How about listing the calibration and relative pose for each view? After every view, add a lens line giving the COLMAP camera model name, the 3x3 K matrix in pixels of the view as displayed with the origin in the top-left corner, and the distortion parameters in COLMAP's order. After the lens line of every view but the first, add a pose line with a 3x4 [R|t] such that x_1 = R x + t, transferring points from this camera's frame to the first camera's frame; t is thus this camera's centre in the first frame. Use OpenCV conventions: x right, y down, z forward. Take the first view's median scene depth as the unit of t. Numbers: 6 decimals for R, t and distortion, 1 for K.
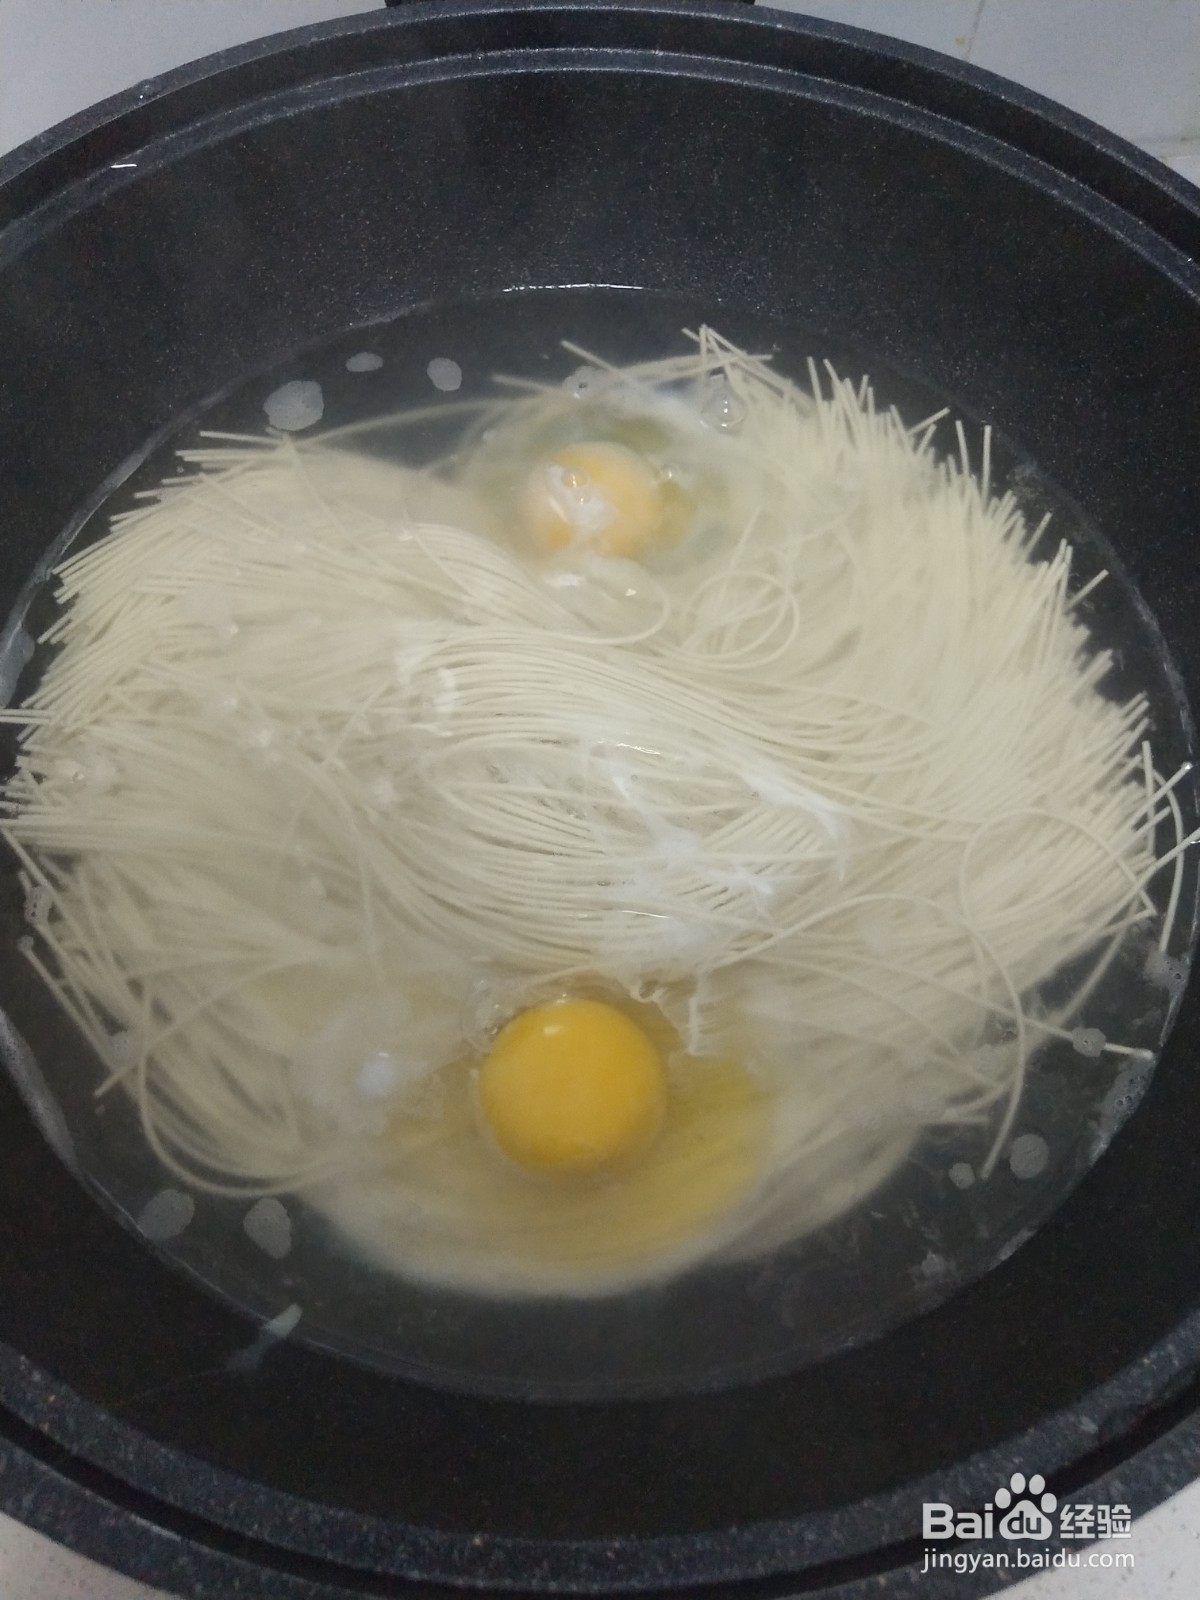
lens RADIAL K [[1294.6, 0, 596.7], [0, 1294.6, 802.5], [0, 0, 1]] dist [-0.030234, 0.054329]
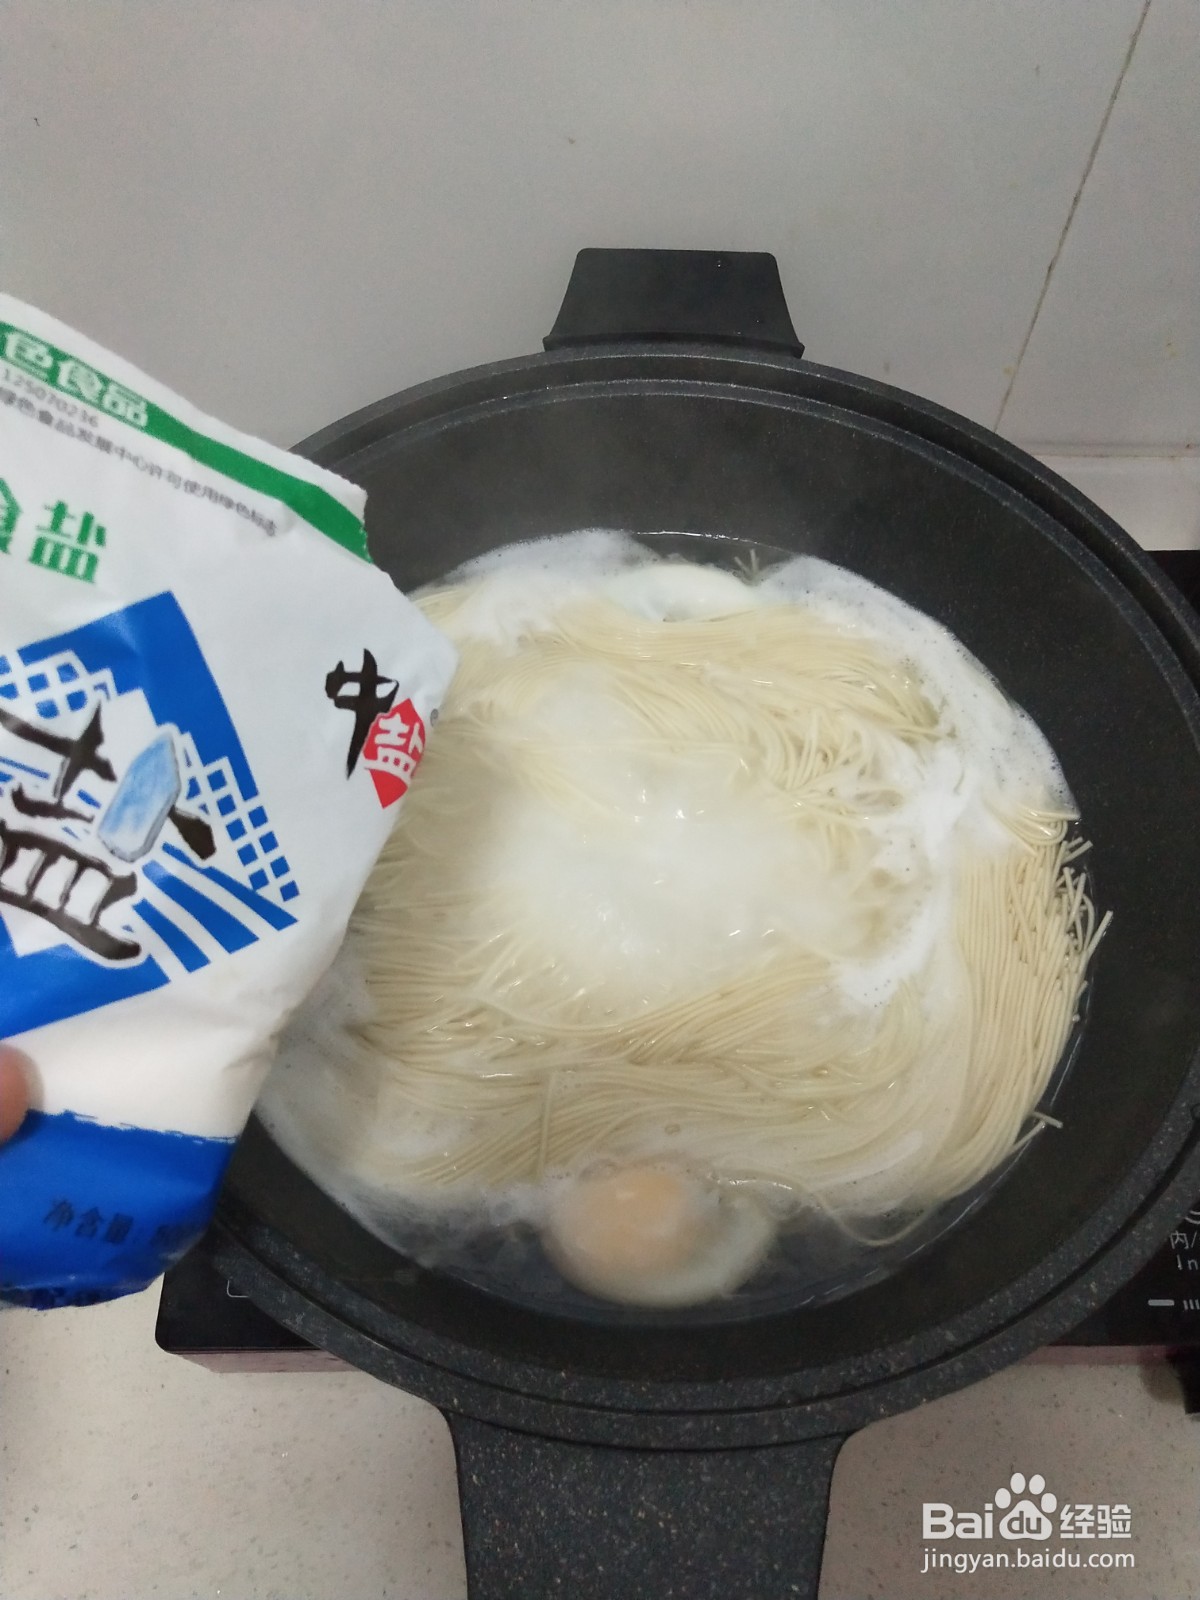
lens RADIAL K [[1294.6, 0, 592.9], [0, 1294.6, 790.0], [0, 0, 1]] dist [-0.030234, 0.054329]
pose [[0.997038, 0.056561, -0.052124, -0.007228], [-0.060523, 0.995125, -0.077866, -0.022195], [0.047465, 0.080790, 0.995600, -0.418405]]
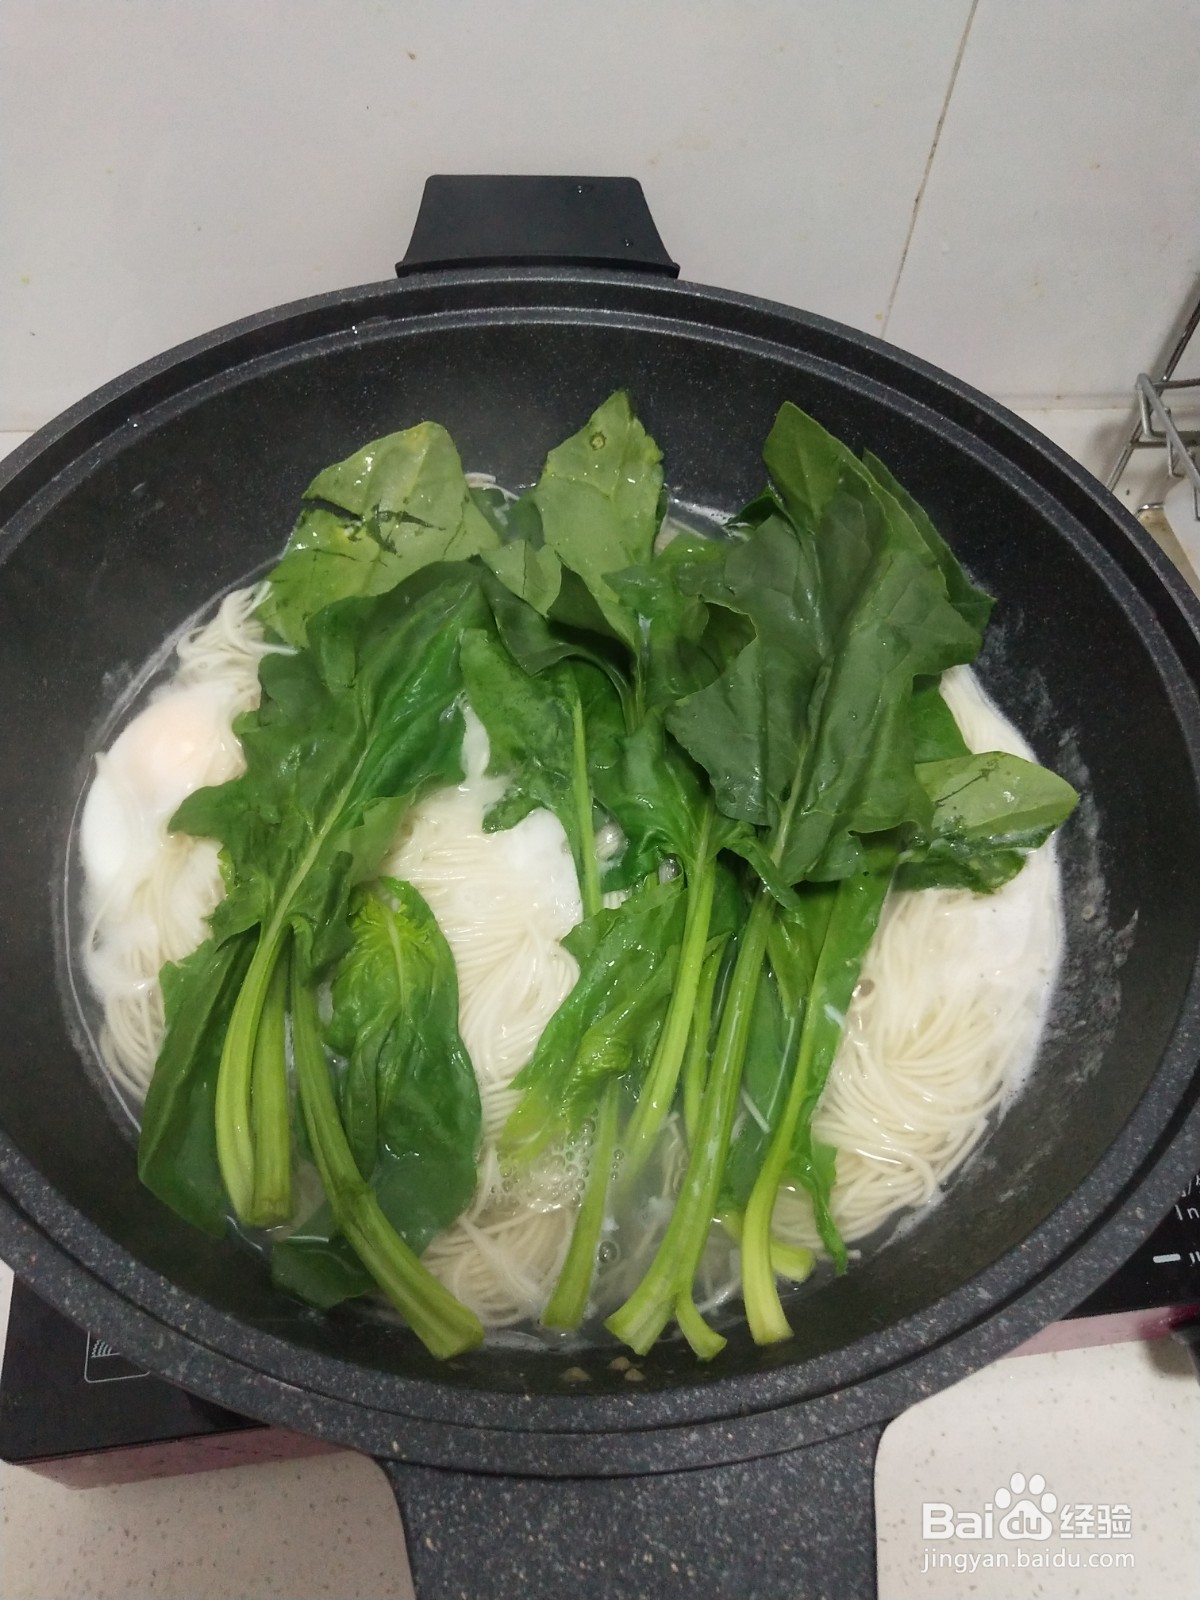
lens RADIAL K [[1294.6, 0, 602.6], [0, 1294.6, 789.8], [0, 0, 1]] dist [-0.030234, 0.054329]
pose [[0.997377, -0.015652, 0.070664, -0.061190], [0.026310, 0.987951, -0.152514, 0.104718], [-0.067425, 0.153973, 0.985772, -0.232067]]
